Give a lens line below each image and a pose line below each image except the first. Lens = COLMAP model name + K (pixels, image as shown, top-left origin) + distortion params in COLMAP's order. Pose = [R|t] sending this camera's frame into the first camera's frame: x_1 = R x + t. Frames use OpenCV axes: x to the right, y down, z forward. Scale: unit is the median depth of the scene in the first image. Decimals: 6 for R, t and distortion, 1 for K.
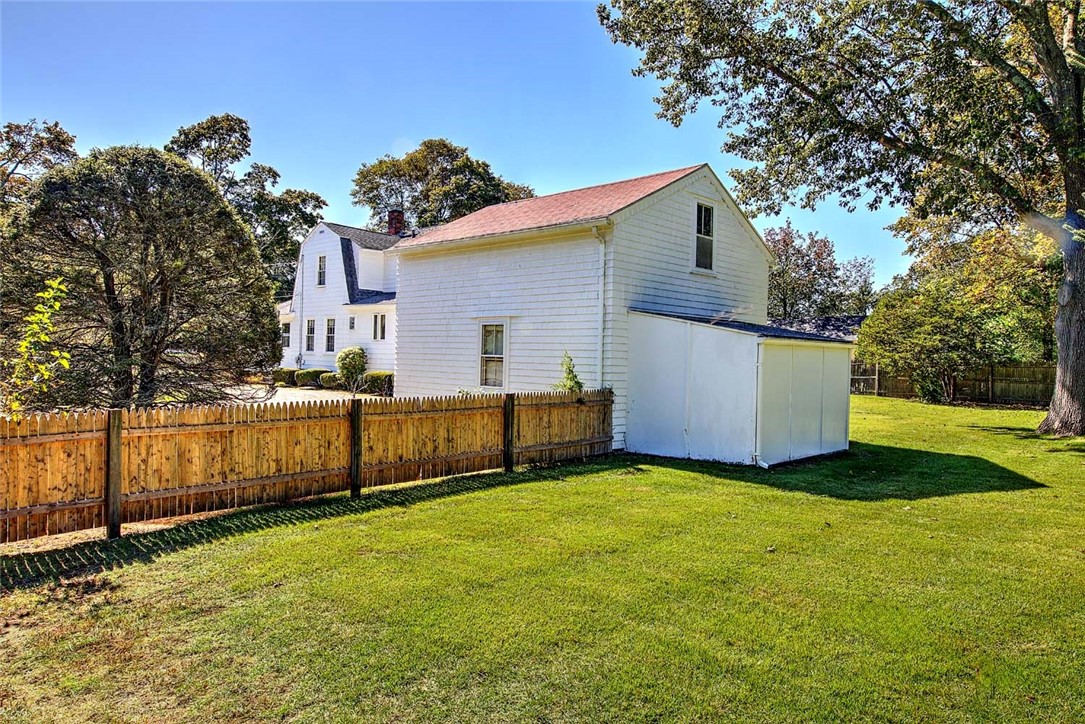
lens RADIAL K [[698.3, 0, 546.9], [0, 698.3, 356.5], [0, 0, 1]] dist [-0.008534, -0.004249]
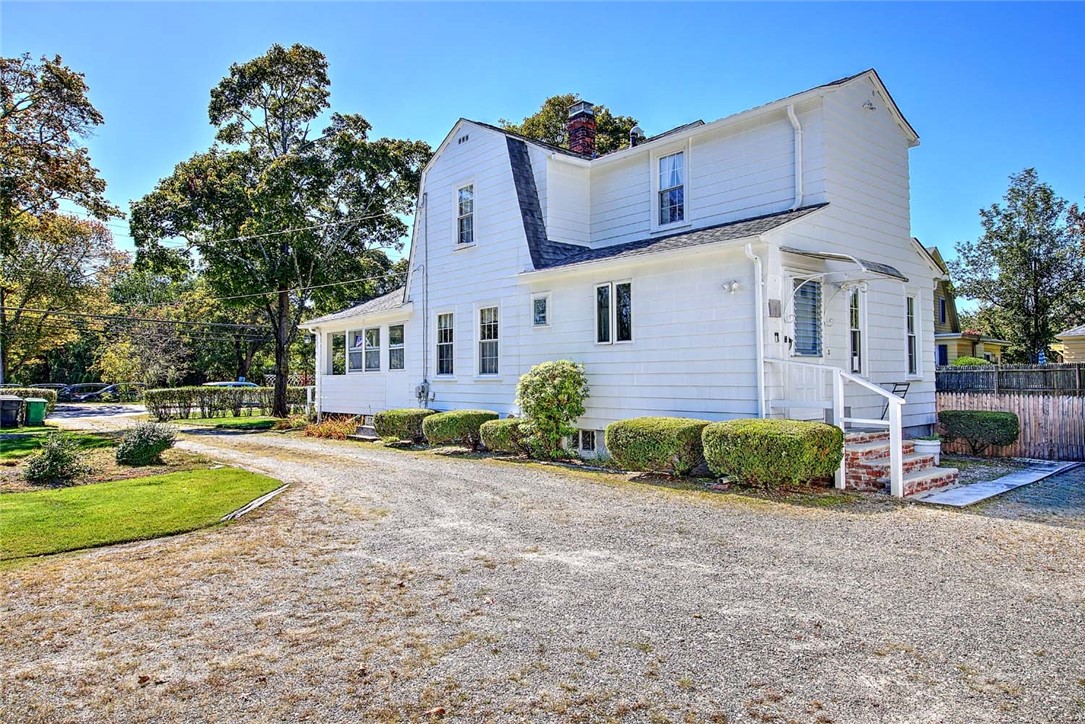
lens RADIAL K [[698.3, 0, 546.6], [0, 698.3, 365.7], [0, 0, 1]] dist [-0.008534, -0.004249]
pose [[0.993082, -0.033342, -0.112592, -0.208176], [0.031496, 0.999339, -0.018131, -0.002545], [0.113122, 0.014459, 0.993476, 0.498550]]
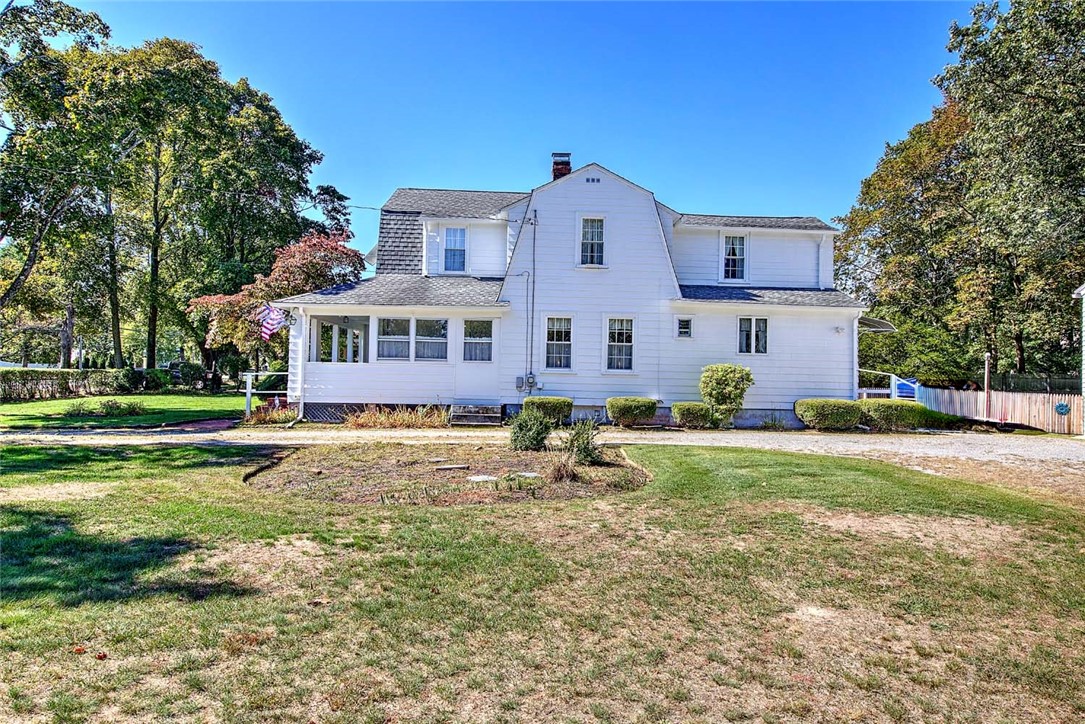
lens RADIAL K [[698.3, 0, 538.8], [0, 698.3, 369.5], [0, 0, 1]] dist [-0.008534, -0.004249]
pose [[0.722992, -0.002389, 0.690853, -0.788181], [-0.003119, 0.999973, 0.006723, -0.010903], [-0.690850, -0.007016, 0.722964, 0.568846]]
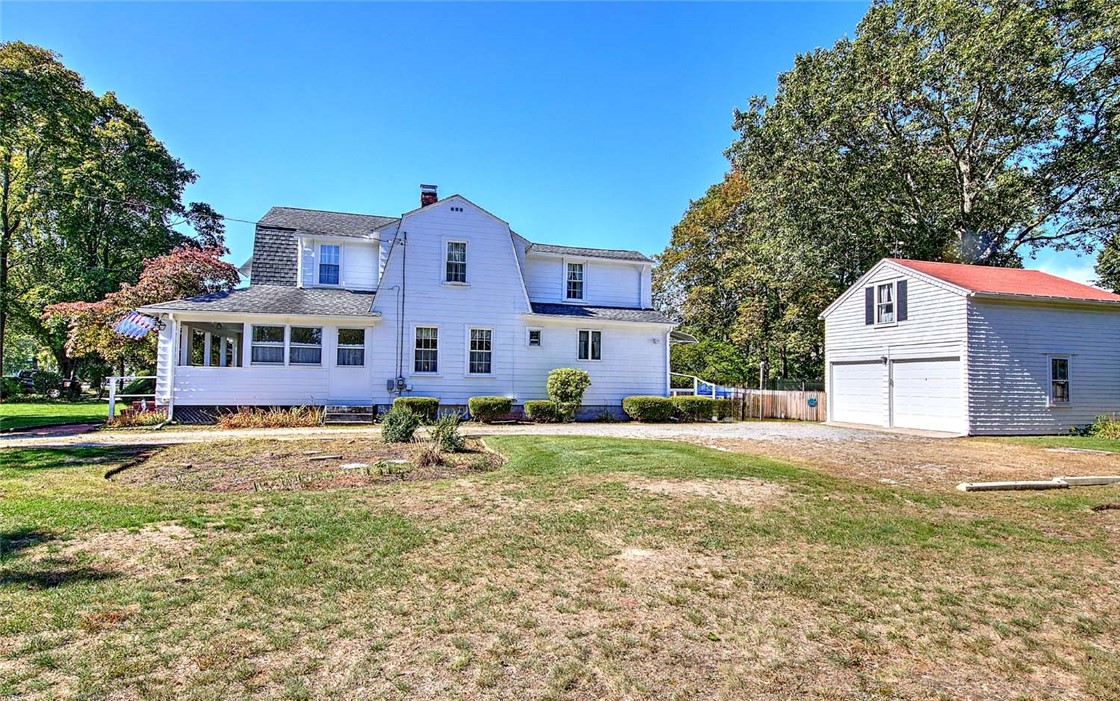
lens RADIAL K [[600.5, 0, 563.9], [0, 600.5, 367.0], [0, 0, 1]] dist [-0.012464, 0.000606]
pose [[0.526792, 0.011745, 0.849913, -0.788288], [-0.000840, 0.999911, -0.013297, -0.005001], [-0.849994, 0.006291, 0.526755, 0.567987]]
